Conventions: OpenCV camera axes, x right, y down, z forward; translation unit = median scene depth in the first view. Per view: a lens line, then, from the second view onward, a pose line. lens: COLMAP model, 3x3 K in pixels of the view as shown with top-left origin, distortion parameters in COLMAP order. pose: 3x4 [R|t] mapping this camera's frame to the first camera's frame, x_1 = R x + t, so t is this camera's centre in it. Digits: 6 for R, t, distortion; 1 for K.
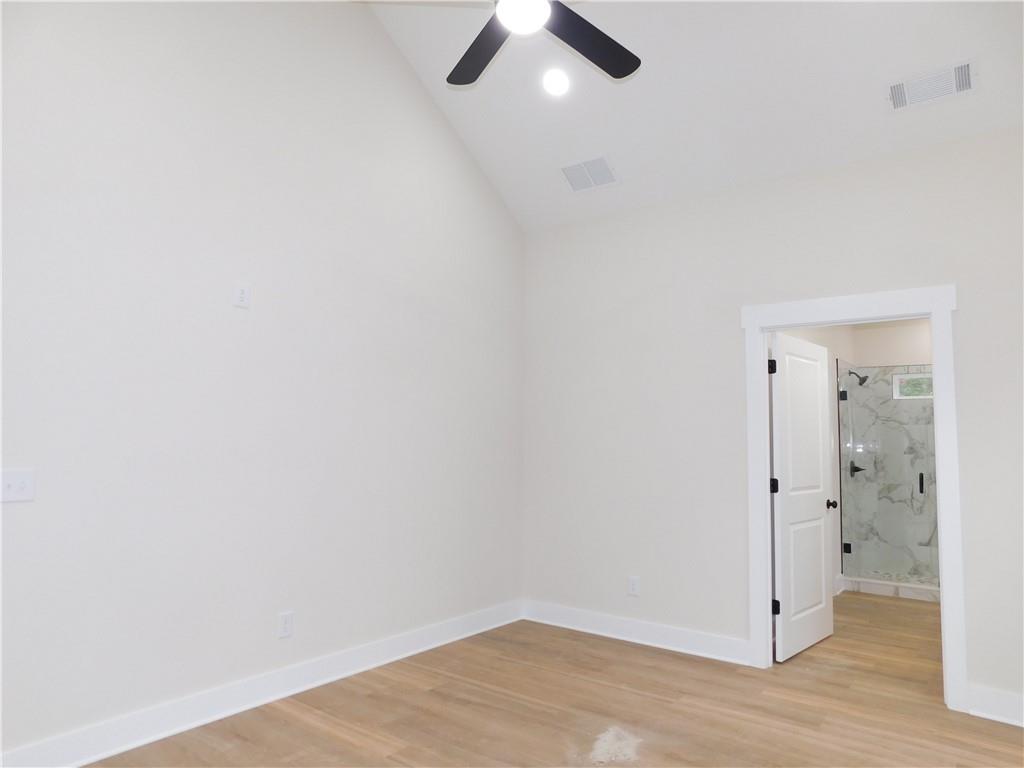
lens RADIAL K [[680.3, 0, 512.0], [0, 680.3, 384.0], [0, 0, 1]] dist [-0.052621, 0.038863]
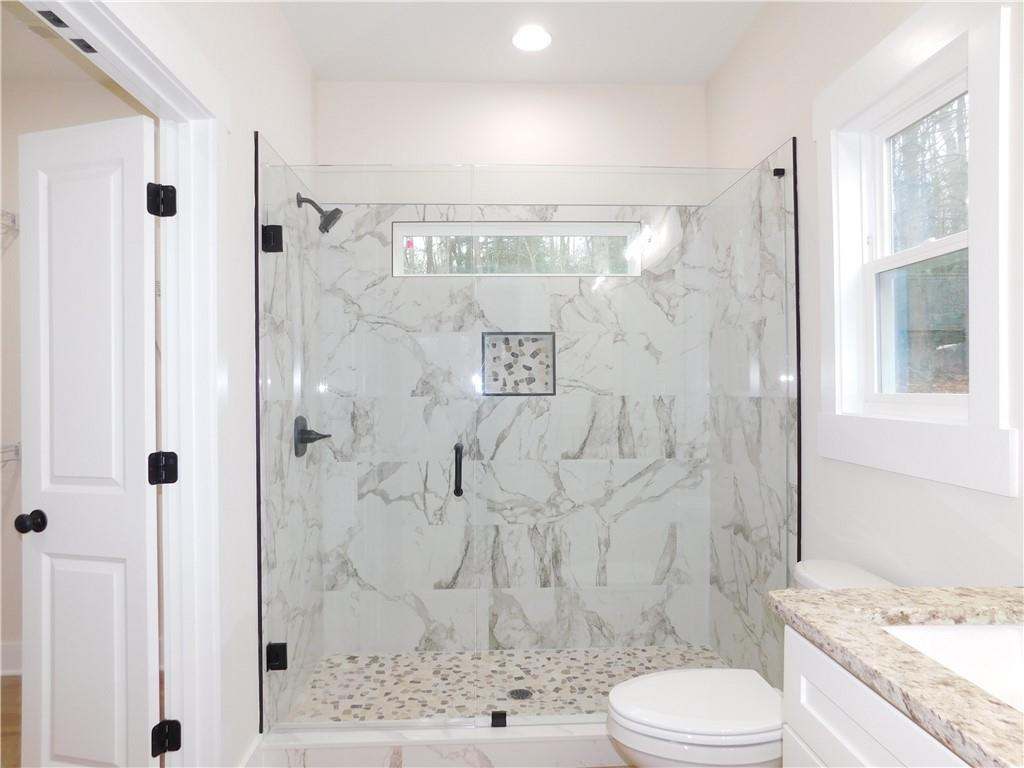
lens RADIAL K [[680.3, 0, 512.0], [0, 680.3, 384.0], [0, 0, 1]] dist [-0.052621, 0.038863]
pose [[0.763082, -0.020156, 0.645987, 0.337073], [-0.038329, 0.996343, 0.076365, 0.058103], [-0.645164, -0.083033, 0.759519, 0.603912]]
